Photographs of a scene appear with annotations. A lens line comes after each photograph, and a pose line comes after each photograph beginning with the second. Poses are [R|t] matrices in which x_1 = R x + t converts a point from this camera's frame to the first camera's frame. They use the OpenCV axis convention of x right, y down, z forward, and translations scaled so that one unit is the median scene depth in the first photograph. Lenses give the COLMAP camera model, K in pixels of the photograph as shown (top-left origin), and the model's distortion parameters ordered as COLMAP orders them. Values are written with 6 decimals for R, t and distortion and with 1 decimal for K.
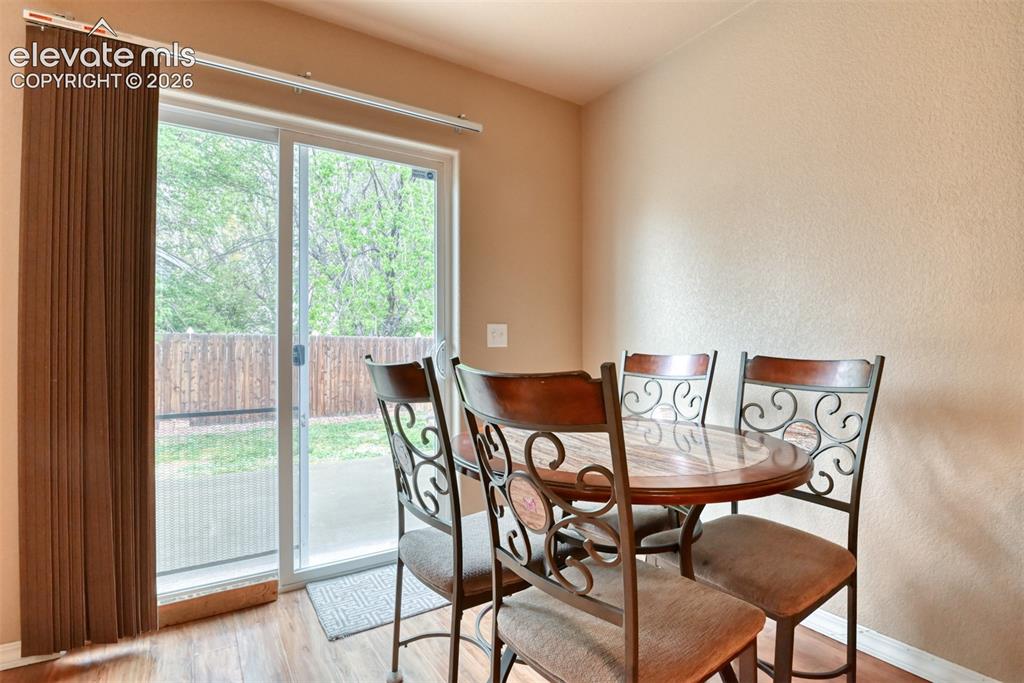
lens RADIAL K [[499.7, 0, 512.8], [0, 499.7, 340.0], [0, 0, 1]] dist [-0.027946, -0.001633]
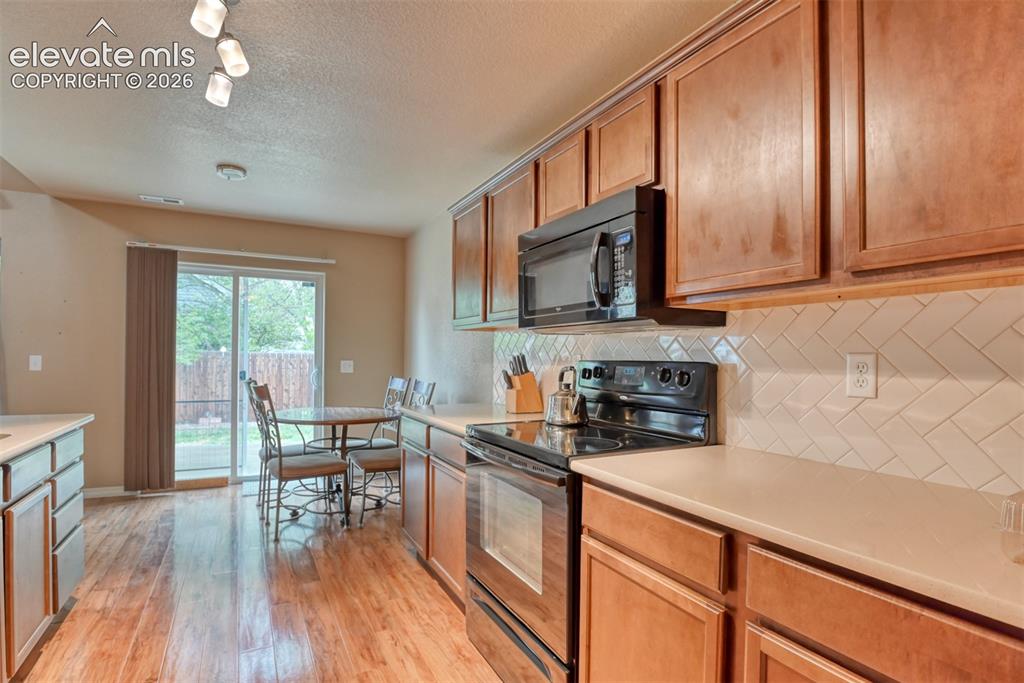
lens RADIAL K [[499.7, 0, 510.3], [0, 499.7, 357.5], [0, 0, 1]] dist [-0.027946, -0.001633]
pose [[0.996668, 0.012238, -0.080639, 1.096962], [-0.011431, 0.999880, 0.010465, -0.104239], [0.080757, -0.009509, 0.996688, -1.265141]]
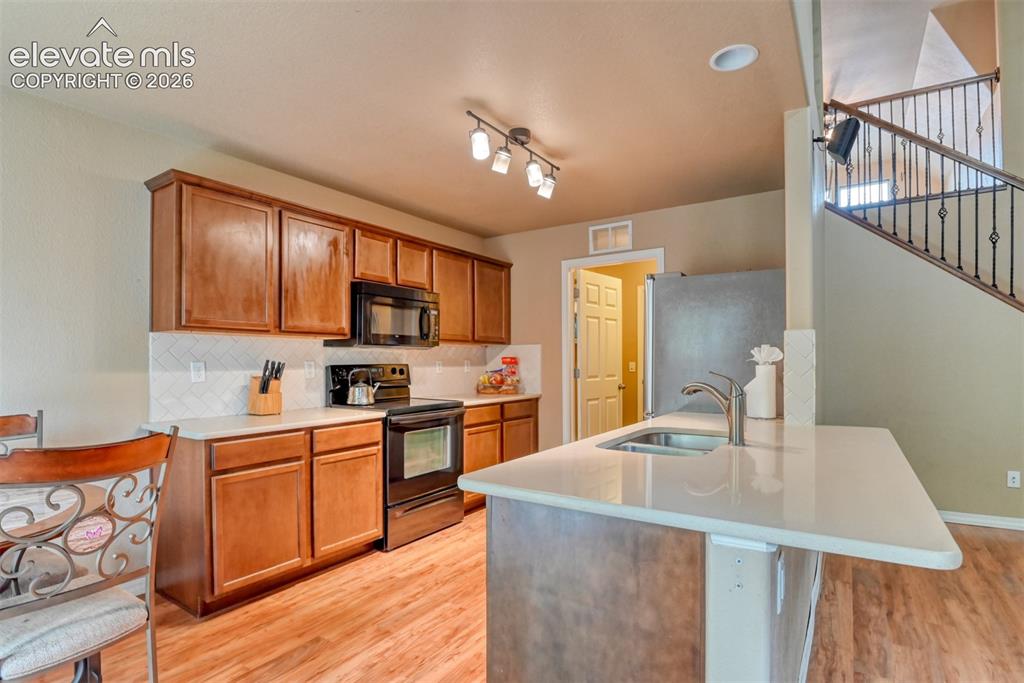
lens RADIAL K [[499.7, 0, 508.8], [0, 499.7, 362.2], [0, 0, 1]] dist [-0.027946, -0.001633]
pose [[-0.397214, 0.004177, 0.917716, -0.917463], [-0.003149, 0.999978, -0.005914, -0.085892], [-0.917720, -0.005239, -0.397192, 0.237163]]
